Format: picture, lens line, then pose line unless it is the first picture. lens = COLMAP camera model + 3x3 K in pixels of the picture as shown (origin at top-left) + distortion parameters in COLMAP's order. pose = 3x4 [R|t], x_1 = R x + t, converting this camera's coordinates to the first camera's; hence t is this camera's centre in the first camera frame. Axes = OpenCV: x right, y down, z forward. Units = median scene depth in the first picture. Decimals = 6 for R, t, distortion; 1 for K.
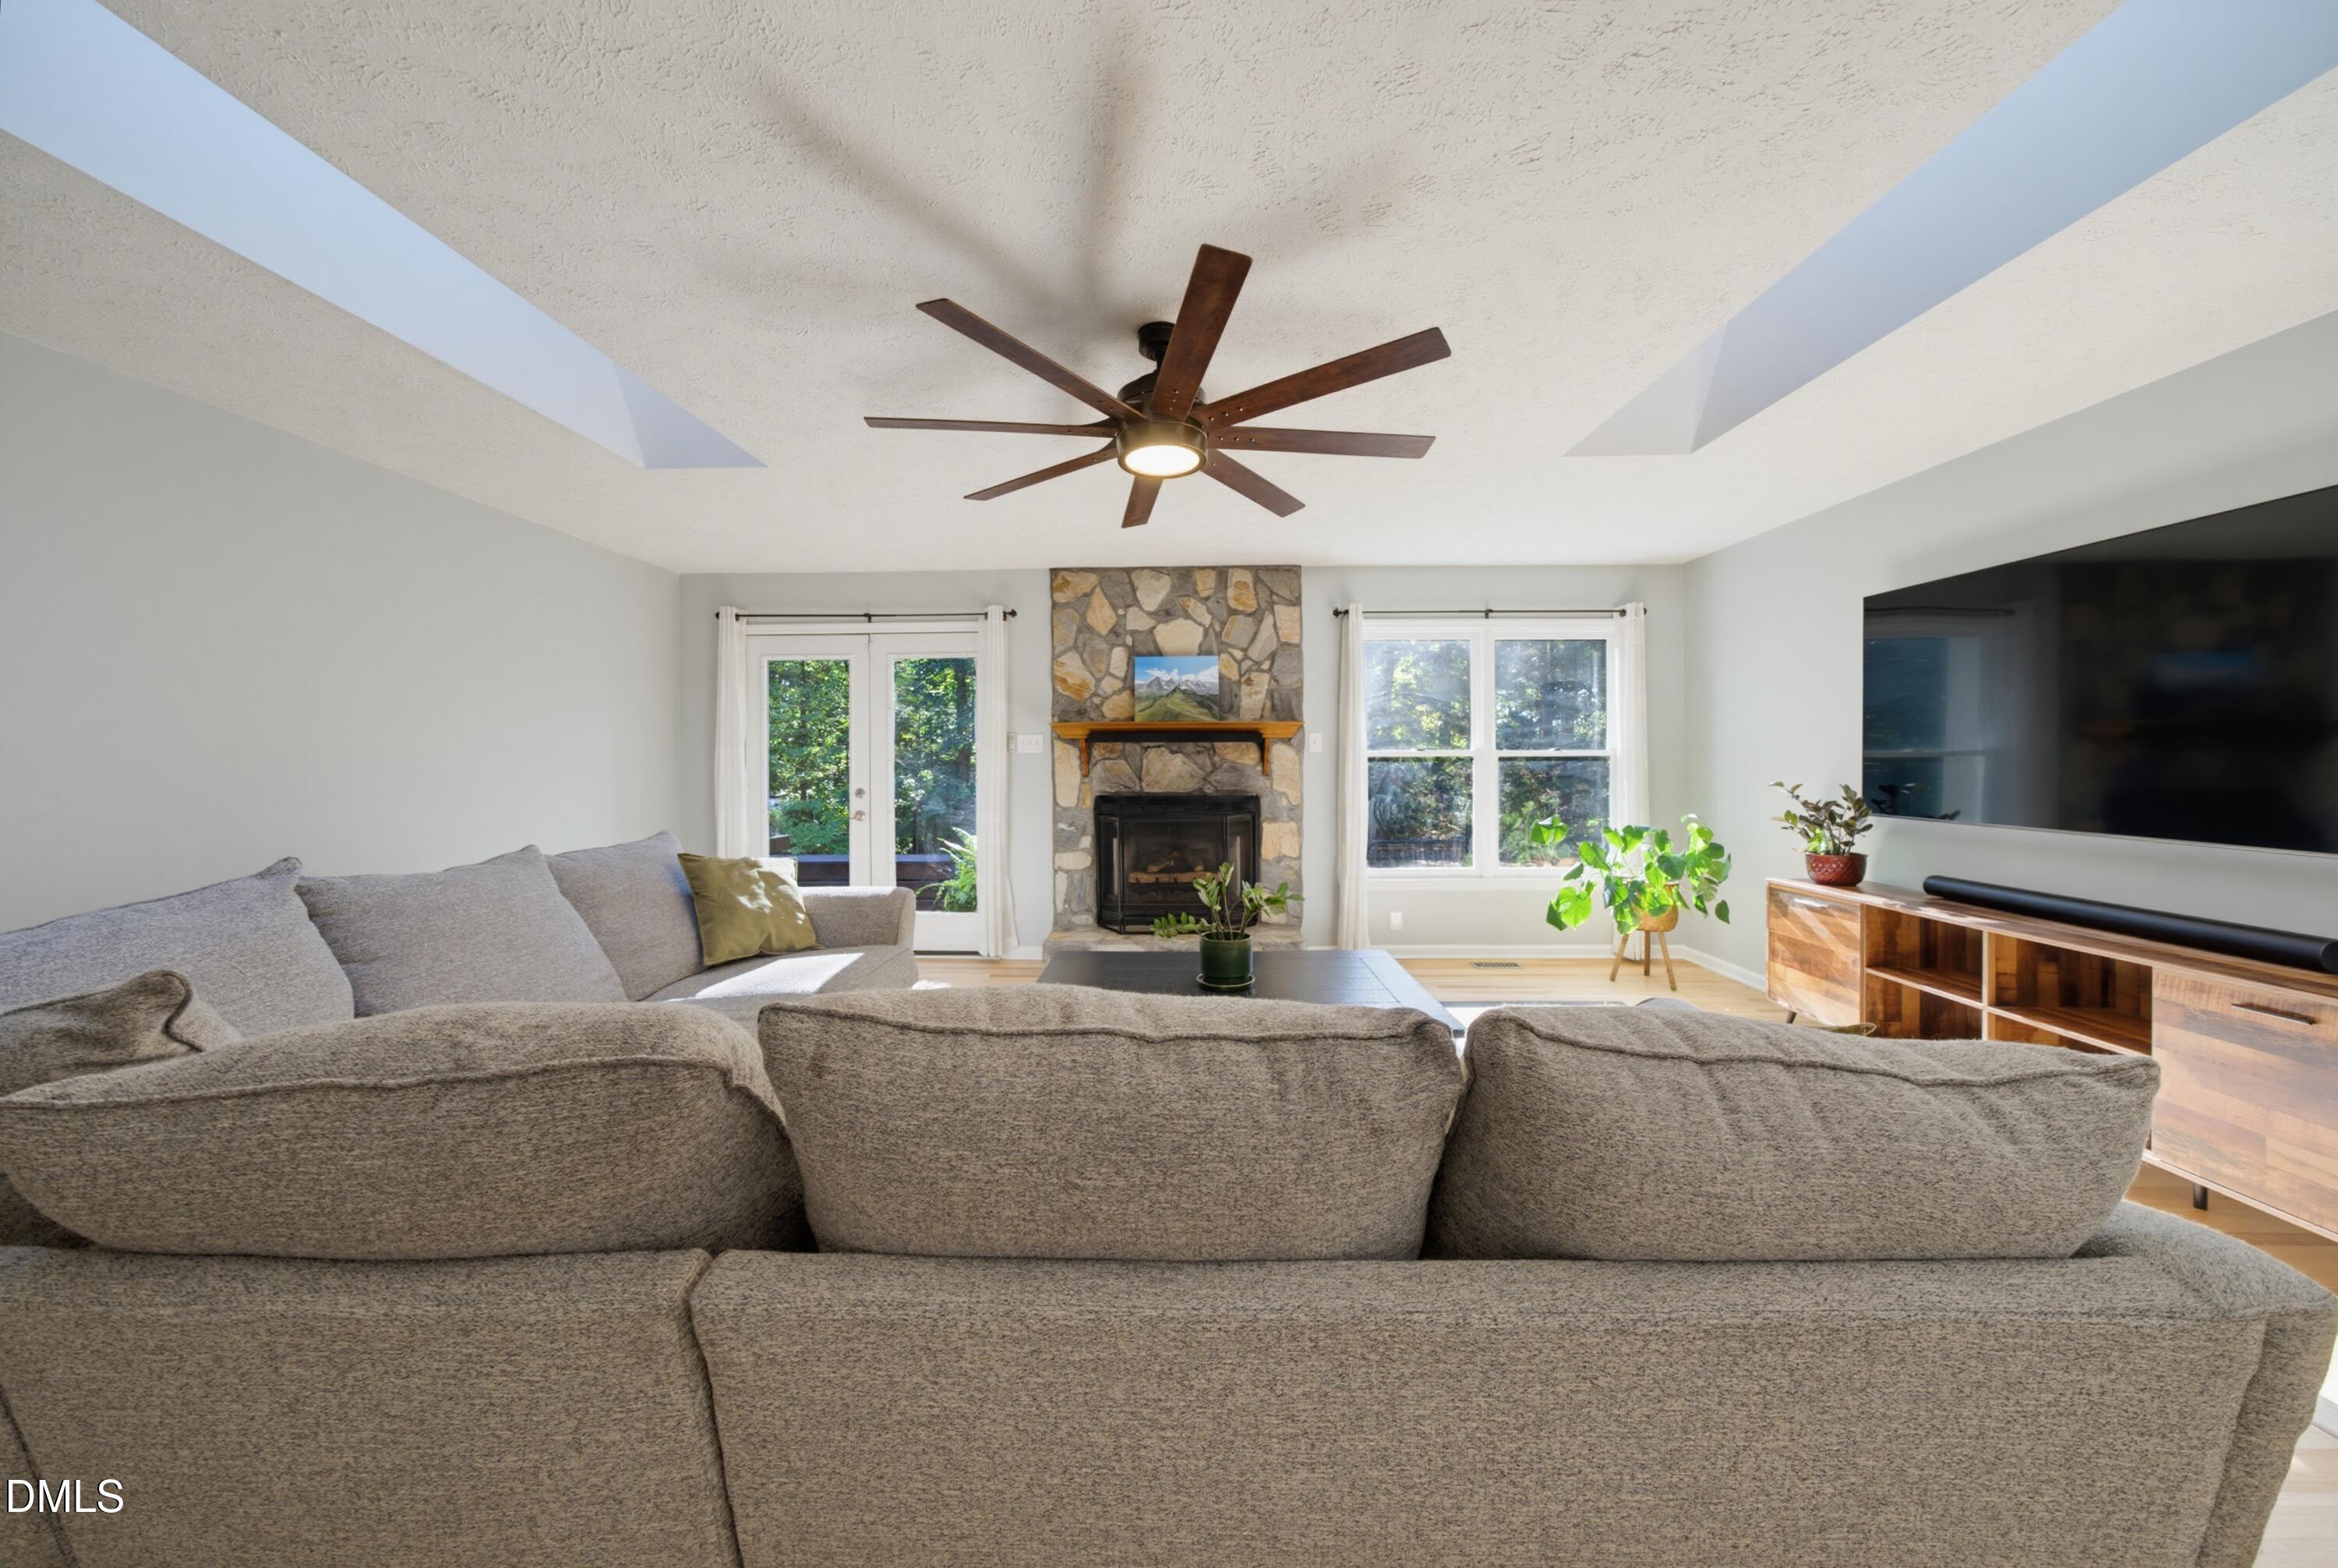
lens RADIAL K [[830.5, 0, 1148.9], [0, 830.5, 750.7], [0, 0, 1]] dist [-0.061769, -0.000049]
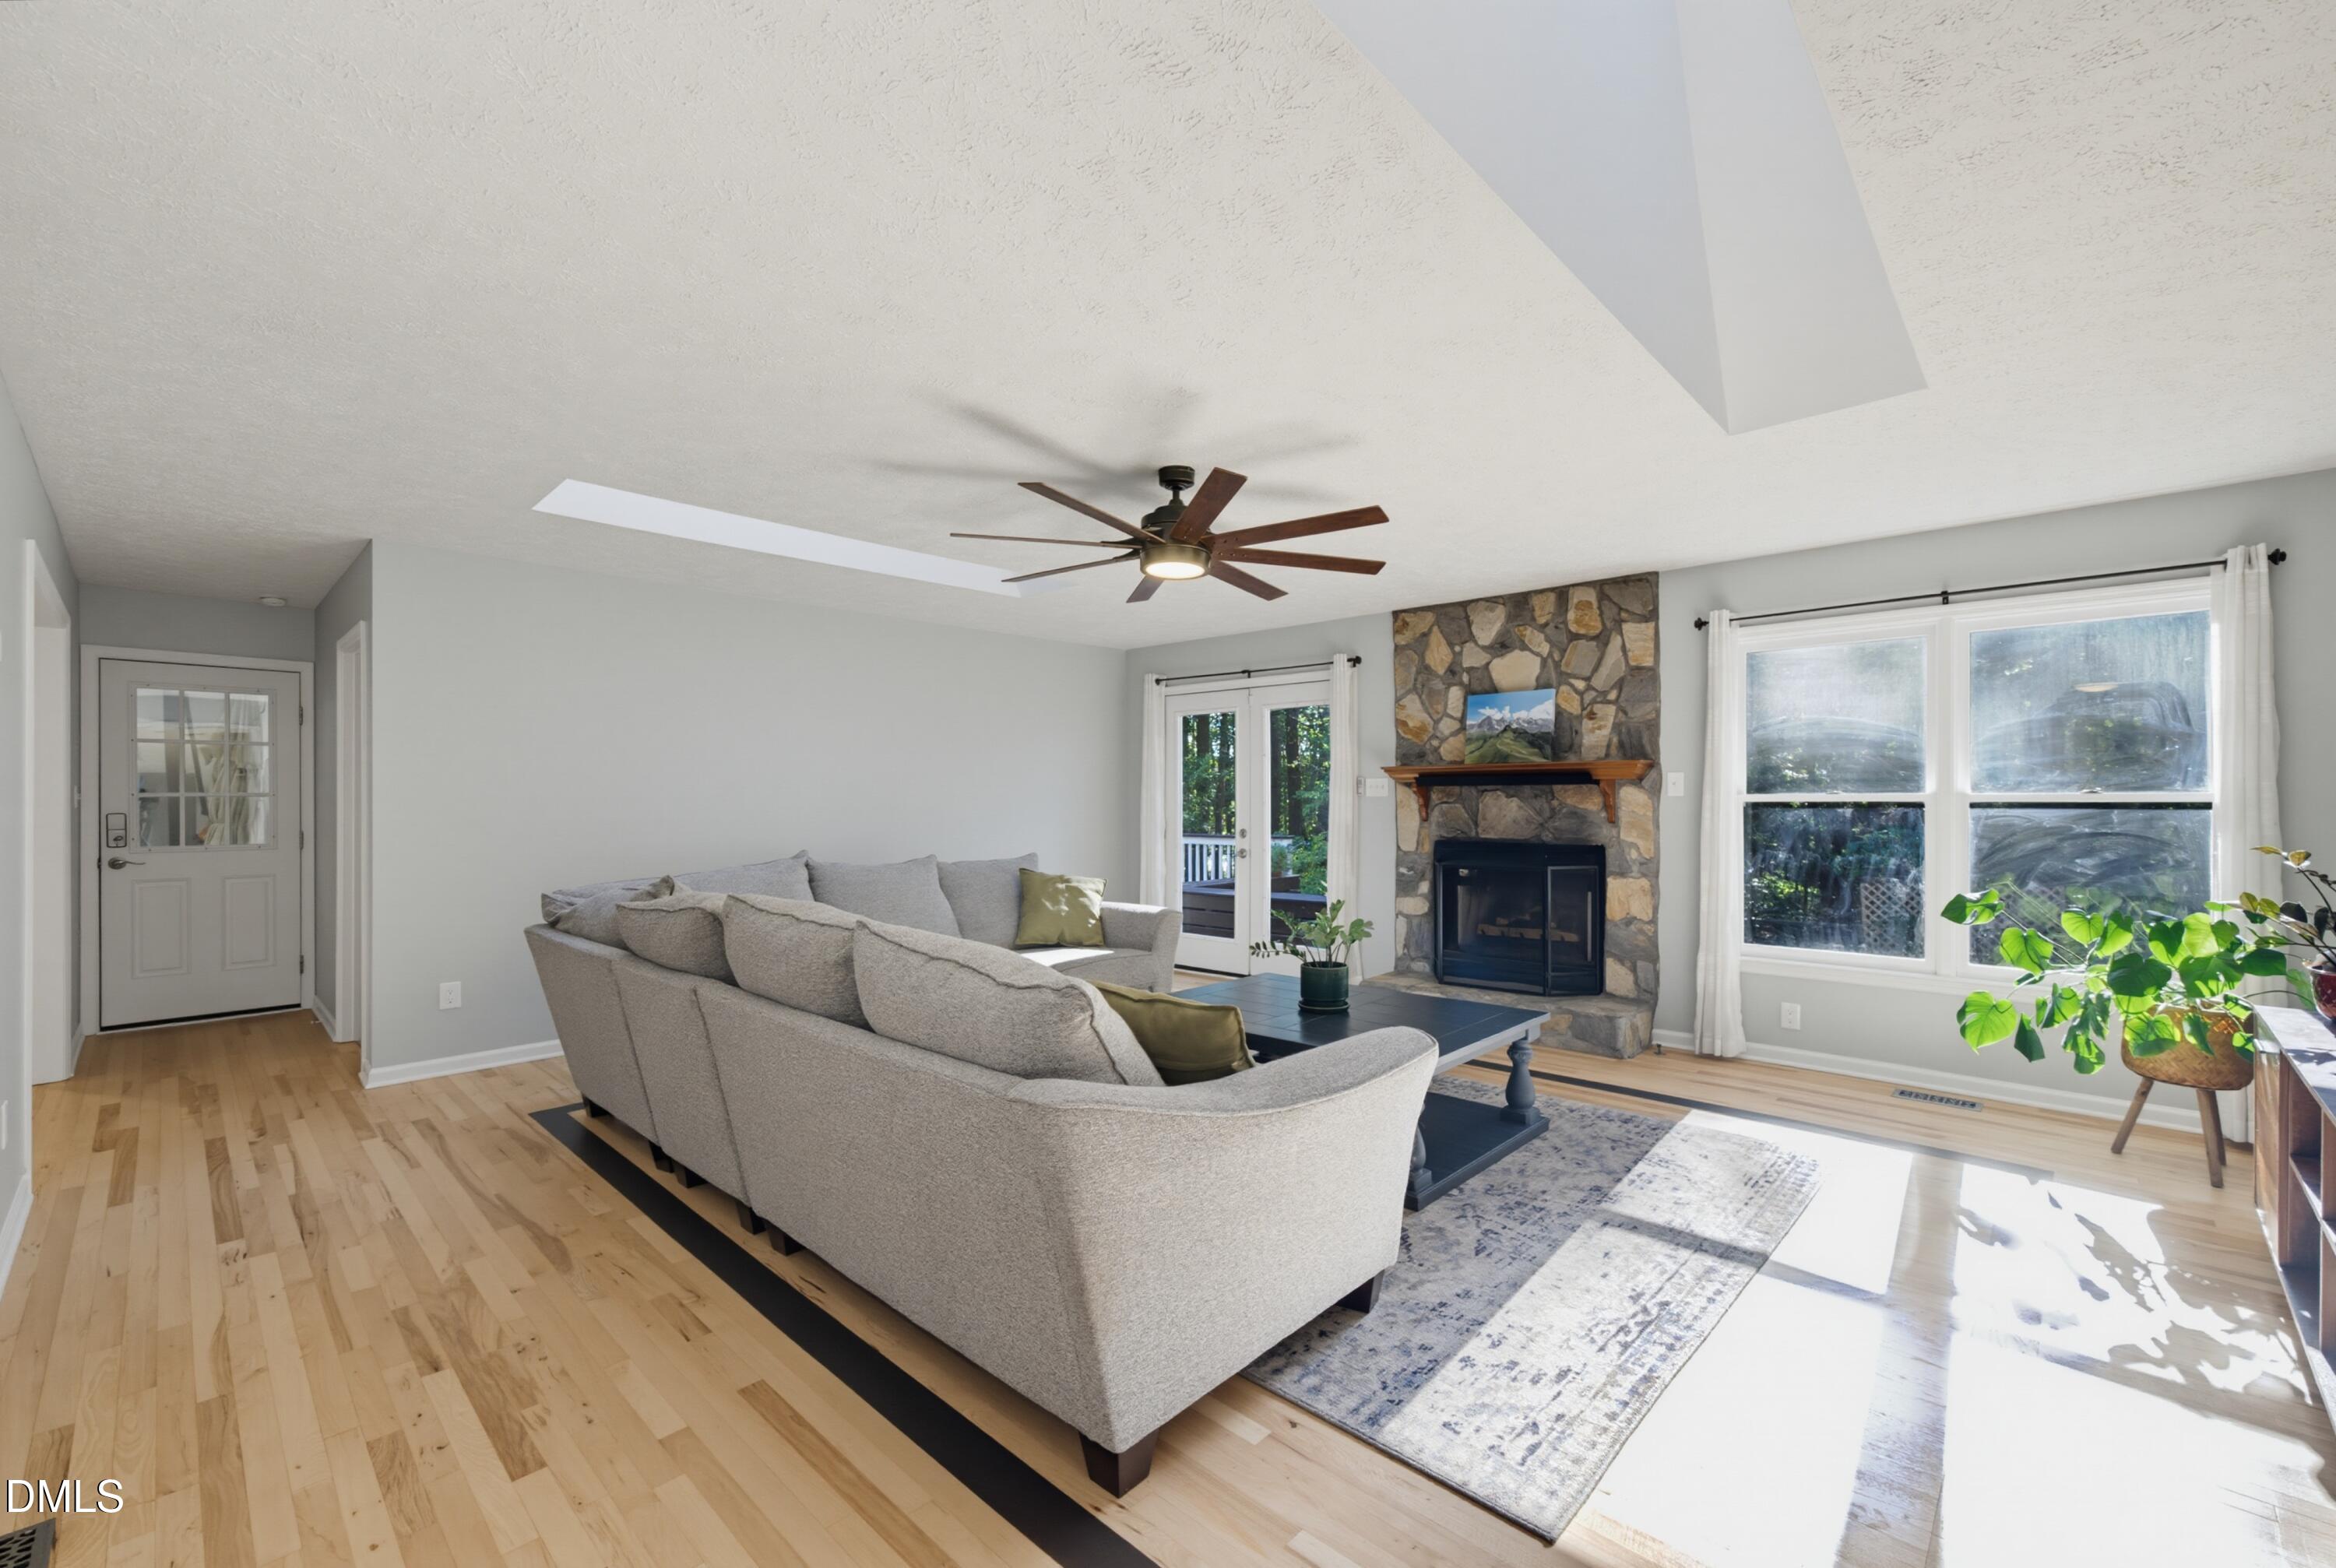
lens RADIAL K [[962.6, 0, 1164.0], [0, 962.6, 800.7], [0, 0, 1]] dist [-0.002847, 0.002409]
pose [[0.754648, 0.003847, -0.656119, 0.443292], [0.002964, 0.999953, 0.009271, -0.004054], [0.656124, -0.008941, 0.754601, -0.060112]]
